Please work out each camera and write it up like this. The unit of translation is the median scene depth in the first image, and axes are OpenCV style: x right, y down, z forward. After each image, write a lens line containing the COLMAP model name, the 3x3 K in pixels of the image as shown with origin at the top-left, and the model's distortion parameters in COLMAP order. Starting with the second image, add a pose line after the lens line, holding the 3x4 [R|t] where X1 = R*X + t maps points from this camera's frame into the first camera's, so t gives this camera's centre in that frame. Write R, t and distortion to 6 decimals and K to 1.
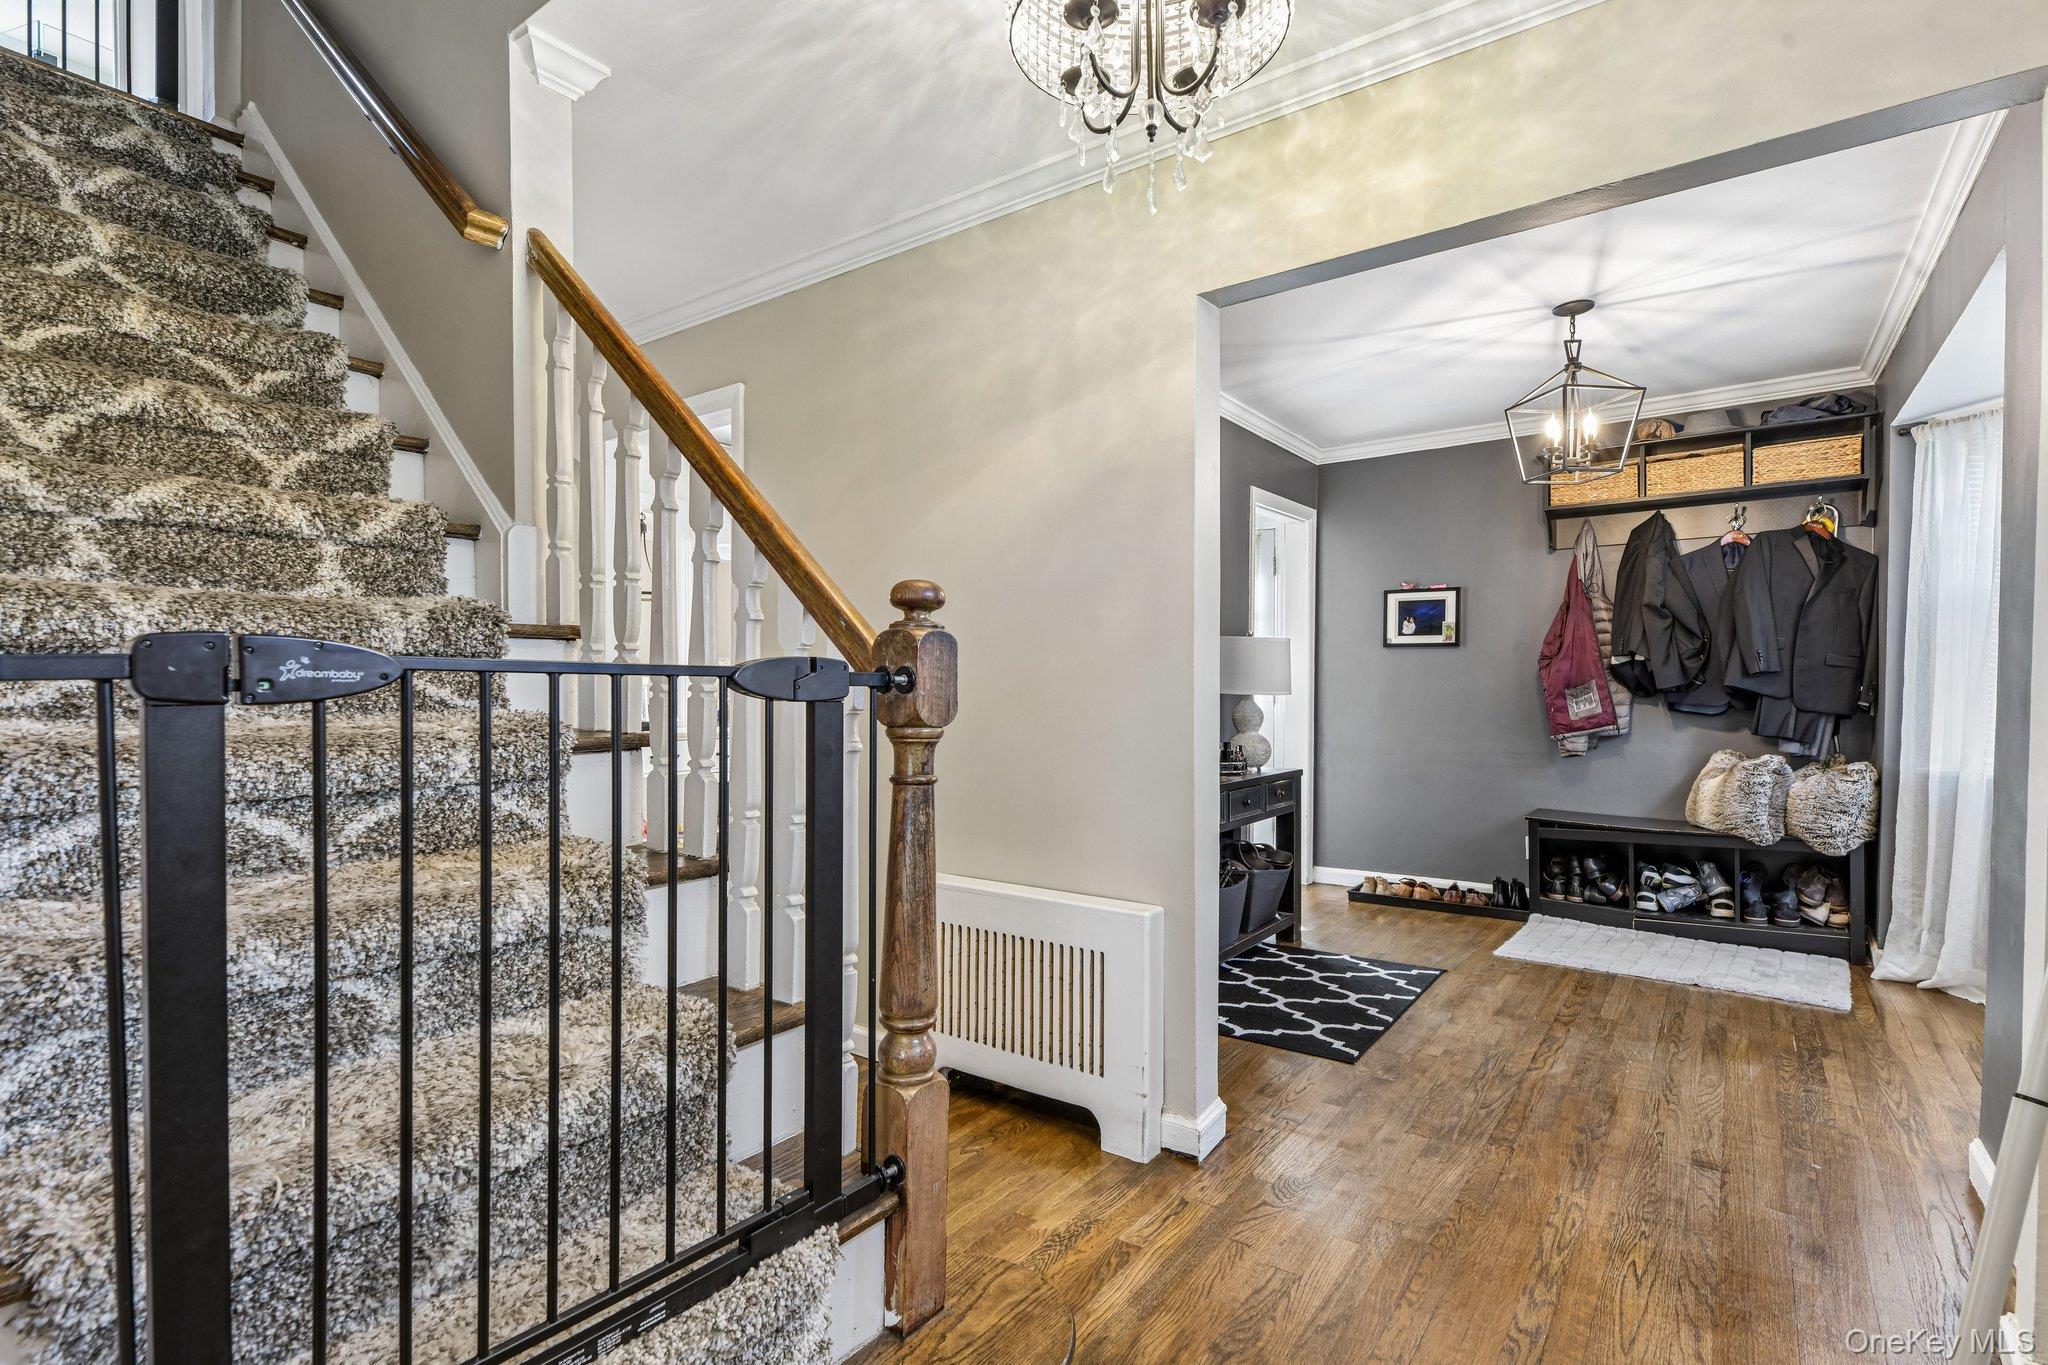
lens RADIAL K [[973.4, 0, 1029.0], [0, 973.4, 685.2], [0, 0, 1]] dist [0.002727, -0.000458]
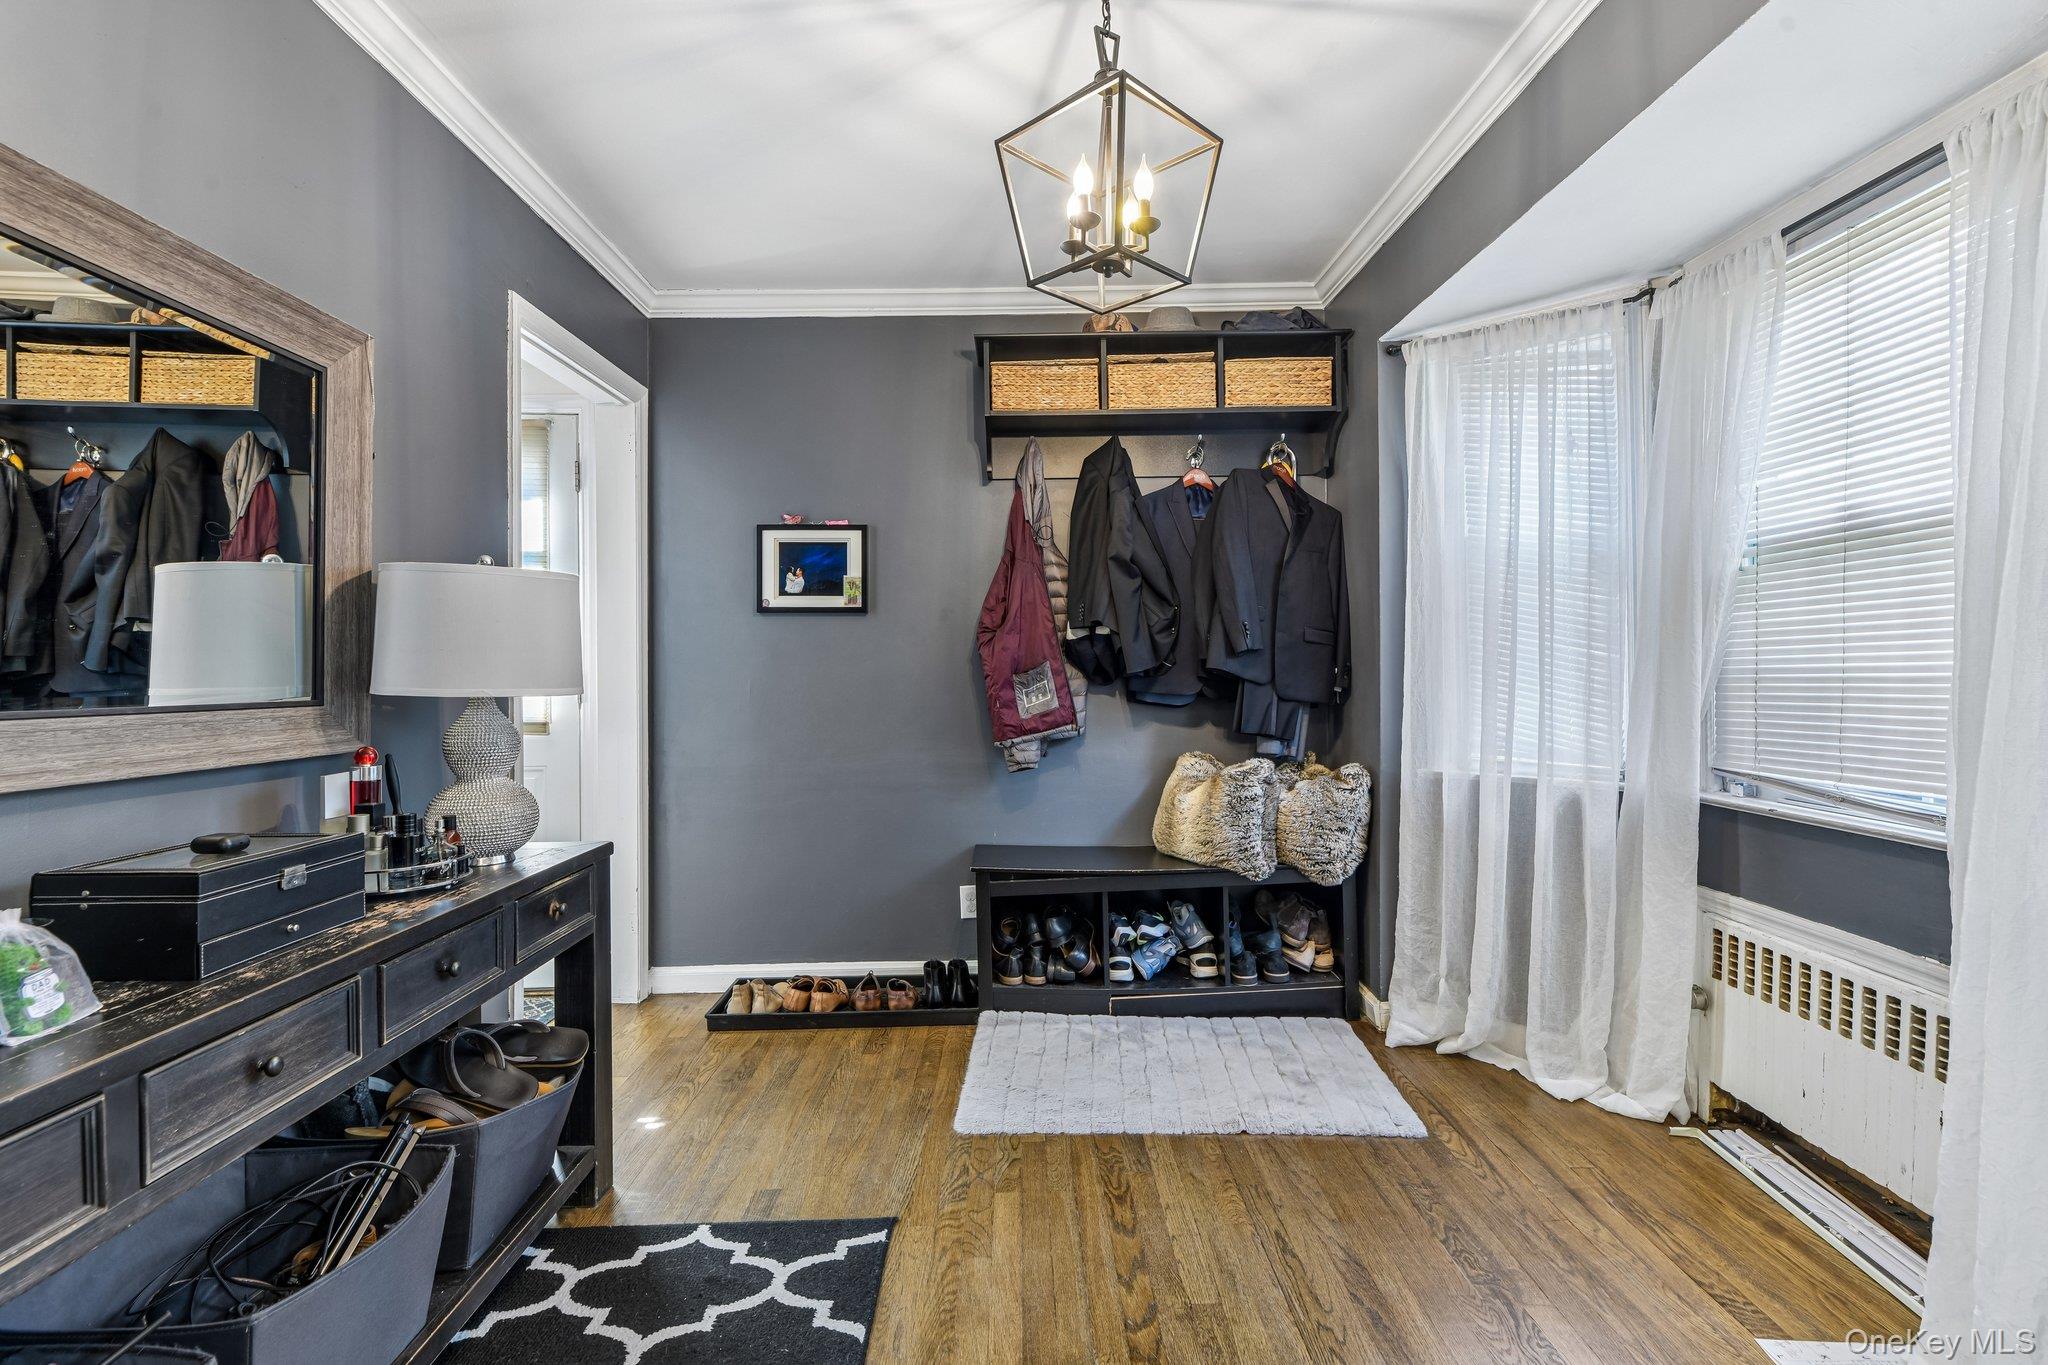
lens RADIAL K [[973.4, 0, 1029.4], [0, 973.4, 679.4], [0, 0, 1]] dist [0.002727, -0.000458]
pose [[0.803826, -0.015748, 0.594656, 0.153819], [0.009892, 0.999865, 0.013108, -0.002145], [-0.594782, -0.004655, 0.803874, 0.460820]]
